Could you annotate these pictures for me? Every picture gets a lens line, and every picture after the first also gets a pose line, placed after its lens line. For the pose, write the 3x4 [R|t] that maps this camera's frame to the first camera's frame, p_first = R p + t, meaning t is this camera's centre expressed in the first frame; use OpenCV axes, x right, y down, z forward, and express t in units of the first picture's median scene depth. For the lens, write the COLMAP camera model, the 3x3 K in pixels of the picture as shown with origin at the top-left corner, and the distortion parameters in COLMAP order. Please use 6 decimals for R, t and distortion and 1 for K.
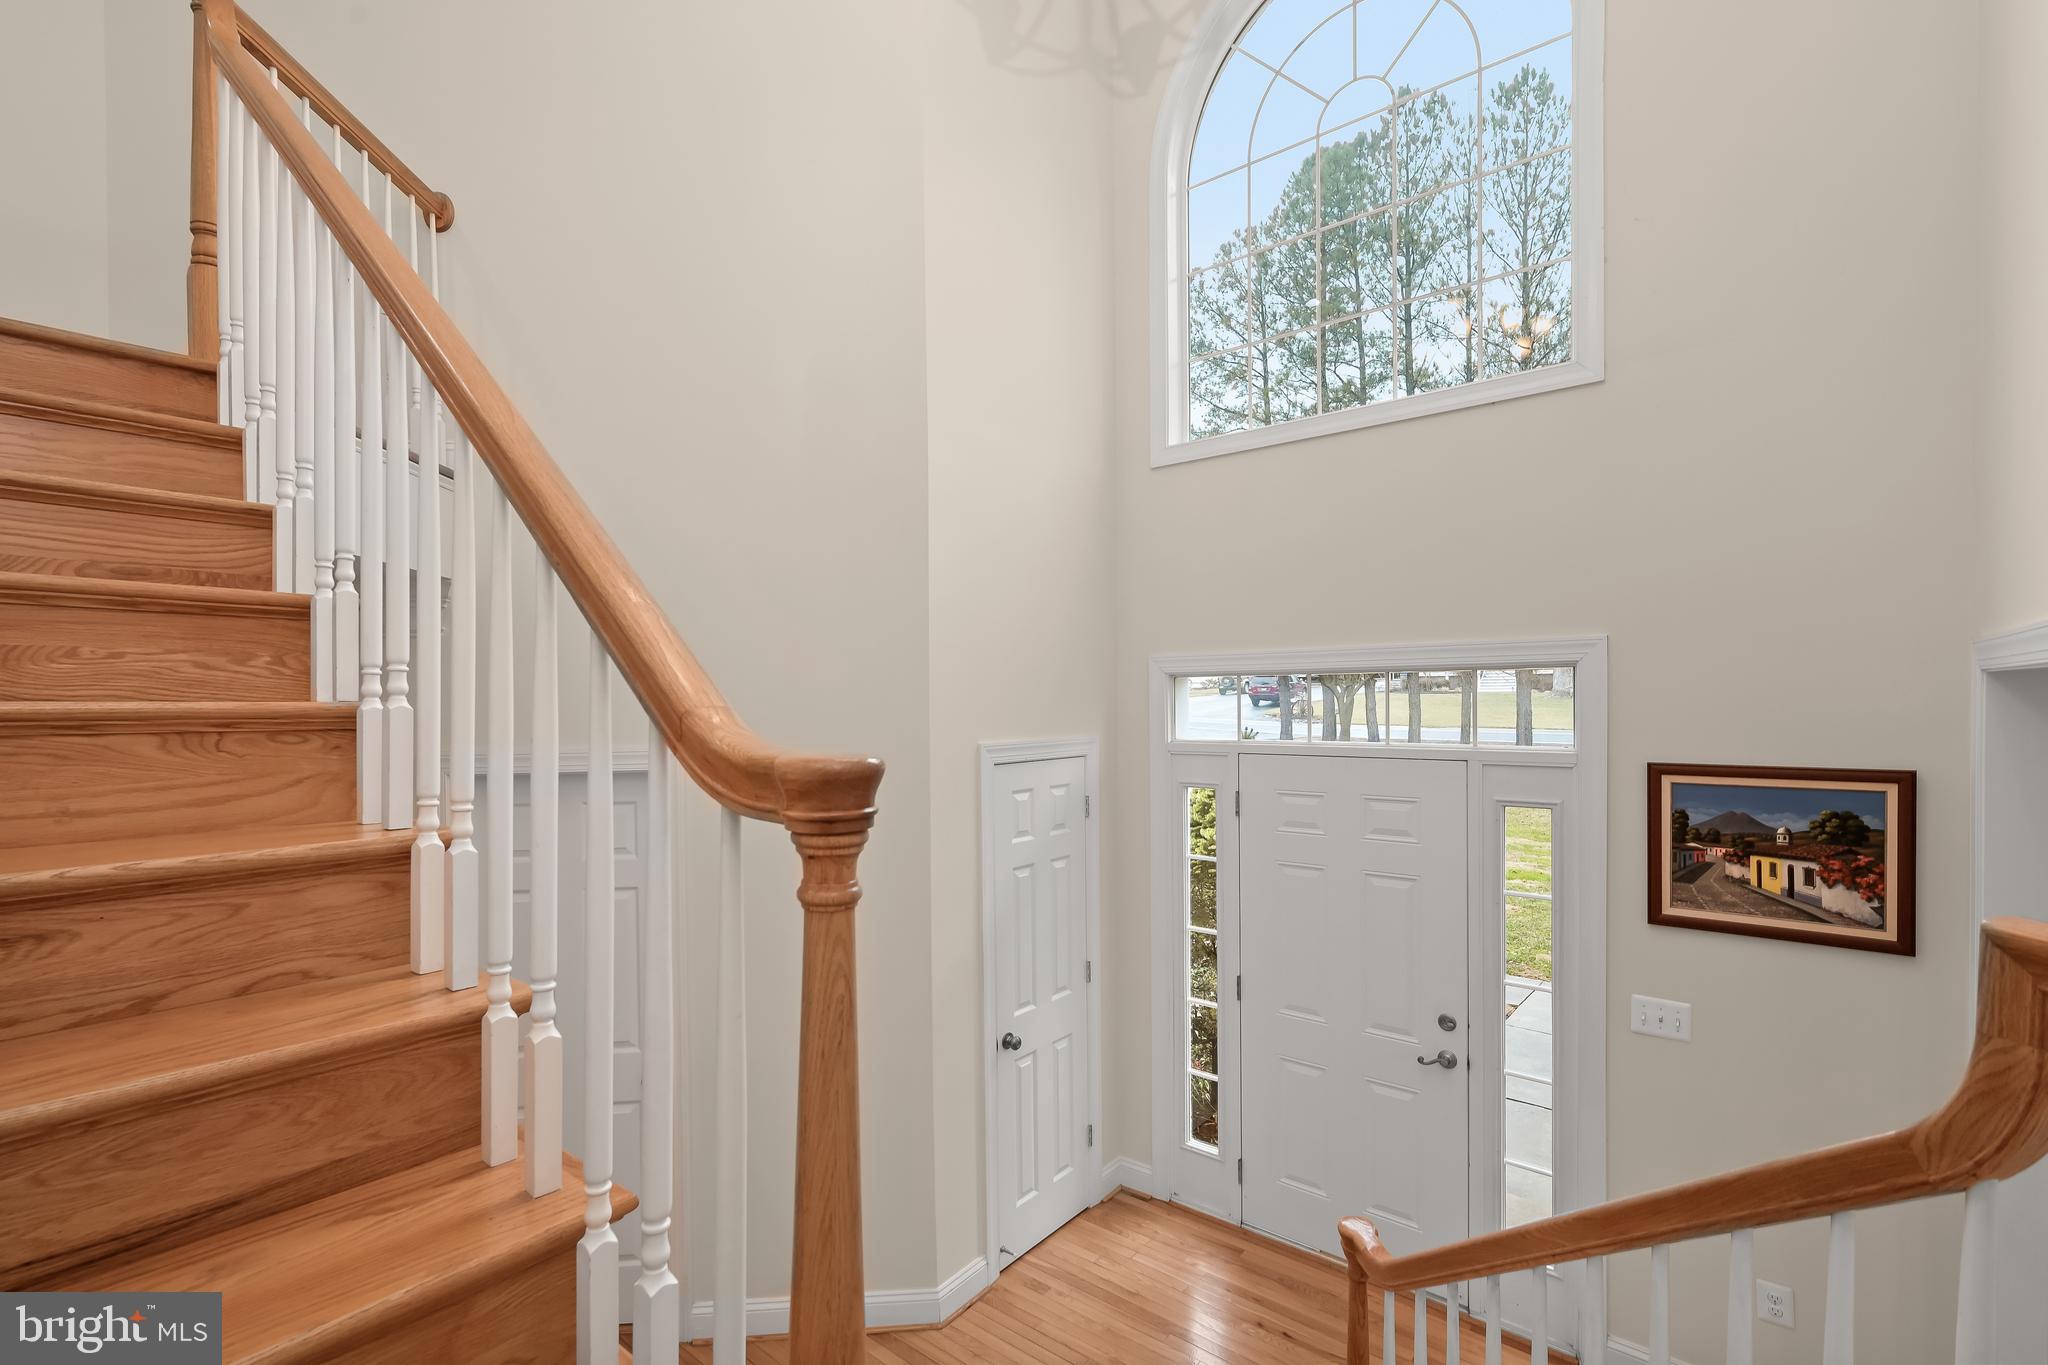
lens RADIAL K [[908.7, 0, 1028.2], [0, 908.7, 697.7], [0, 0, 1]] dist [-0.008701, 0.000001]
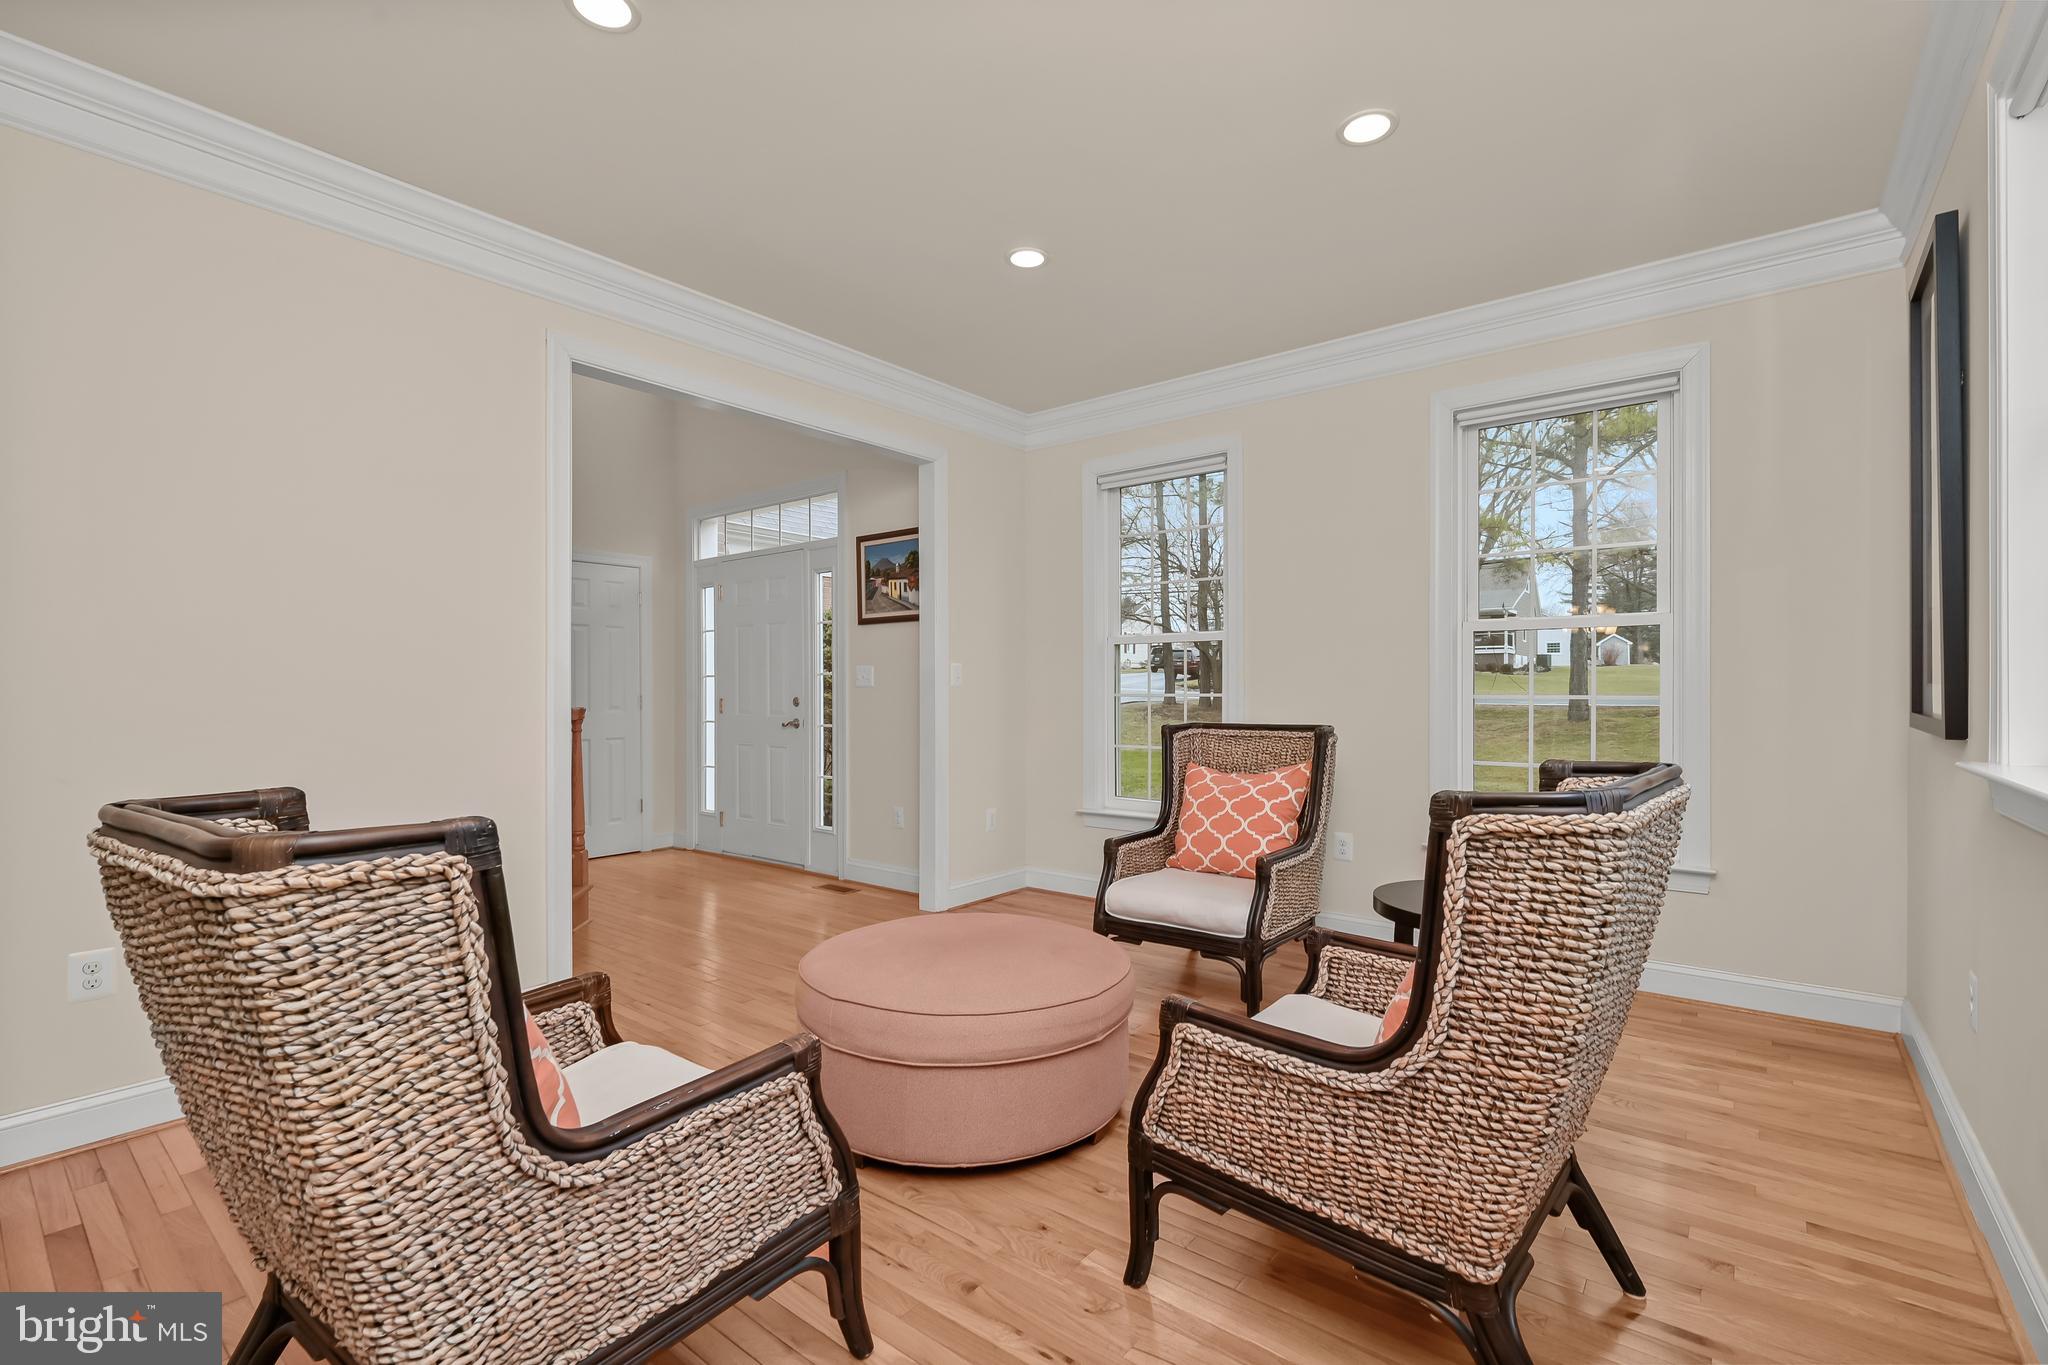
lens RADIAL K [[908.7, 0, 1028.2], [0, 908.7, 697.7], [0, 0, 1]] dist [-0.008701, 0.000001]
pose [[0.999948, 0.007380, 0.006968, 1.055480], [-0.007406, 0.999966, 0.003720, 0.401905], [-0.006941, -0.003771, 0.999969, -0.879639]]
